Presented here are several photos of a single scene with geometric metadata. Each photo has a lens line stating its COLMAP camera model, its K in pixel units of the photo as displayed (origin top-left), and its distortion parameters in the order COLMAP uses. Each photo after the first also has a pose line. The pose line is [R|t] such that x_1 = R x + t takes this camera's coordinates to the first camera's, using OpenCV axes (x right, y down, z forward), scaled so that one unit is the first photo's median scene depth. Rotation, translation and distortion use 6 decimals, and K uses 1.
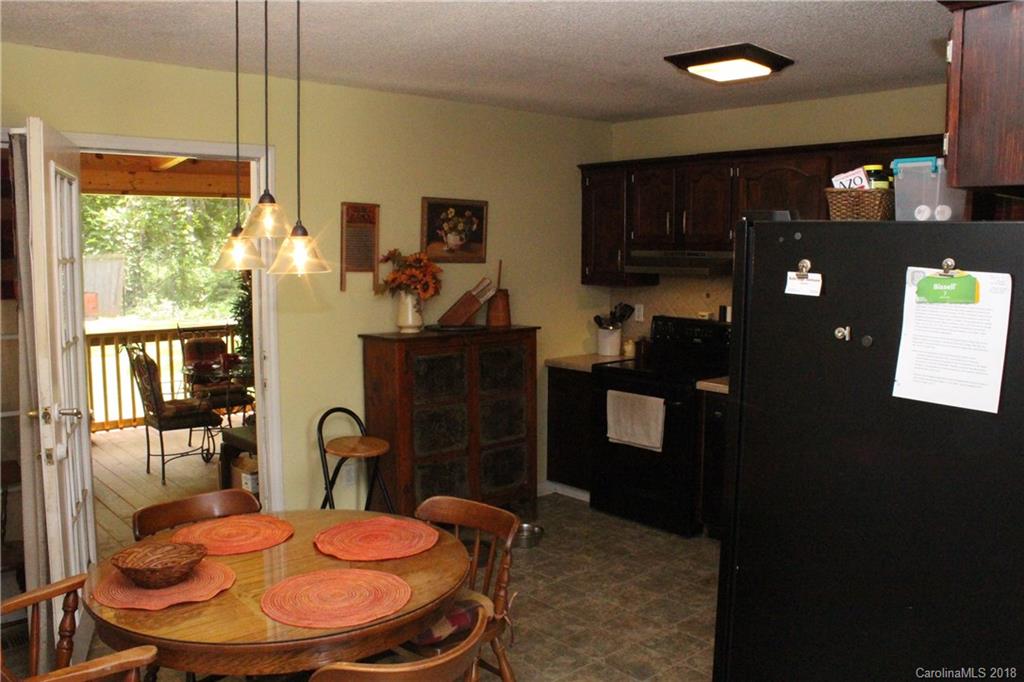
lens RADIAL K [[858.4, 0, 508.9], [0, 858.4, 340.6], [0, 0, 1]] dist [-0.148683, 0.135446]
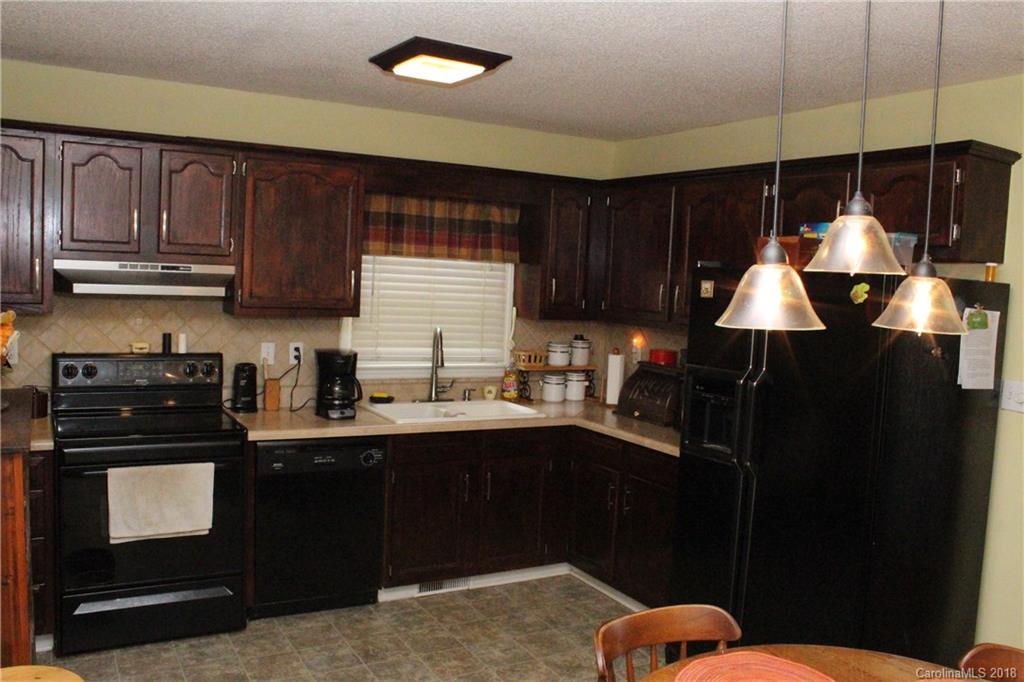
lens RADIAL K [[858.4, 0, 512.9], [0, 858.4, 340.9], [0, 0, 1]] dist [-0.148683, 0.135446]
pose [[0.196849, -0.068717, 0.978023, -0.491626], [0.060673, 0.996483, 0.057802, -0.066052], [-0.978555, 0.047962, 0.200326, 0.599302]]
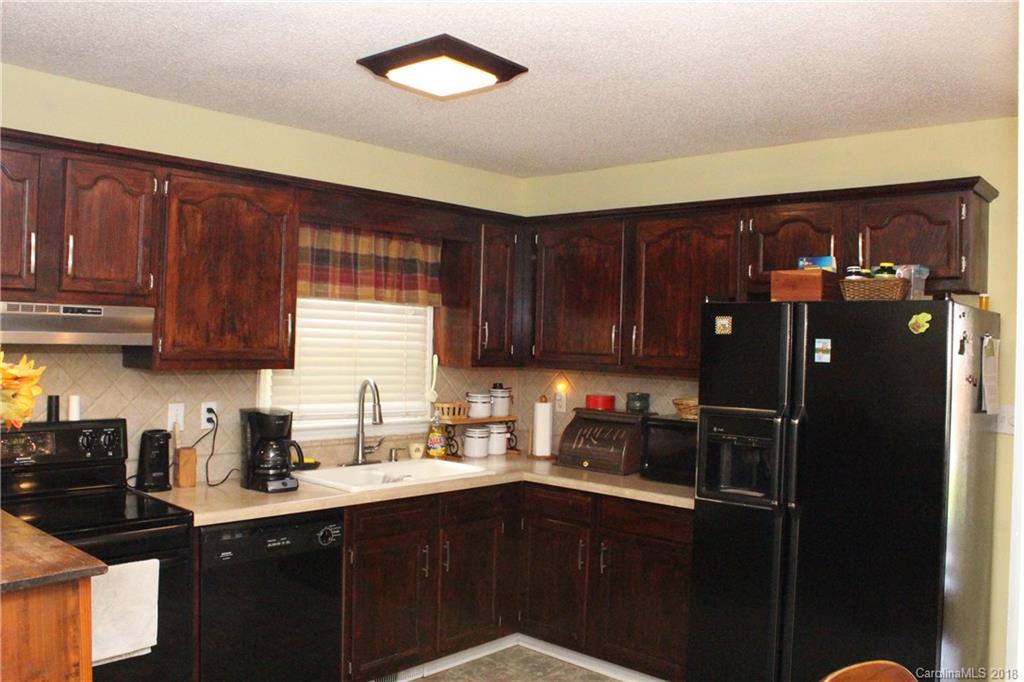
lens RADIAL K [[858.4, 0, 513.6], [0, 858.4, 342.5], [0, 0, 1]] dist [-0.148683, 0.135446]
pose [[-0.109032, -0.009056, 0.993997, -0.415063], [0.080407, 0.996601, 0.017900, -0.070214], [-0.990781, 0.081876, -0.107933, 0.823169]]
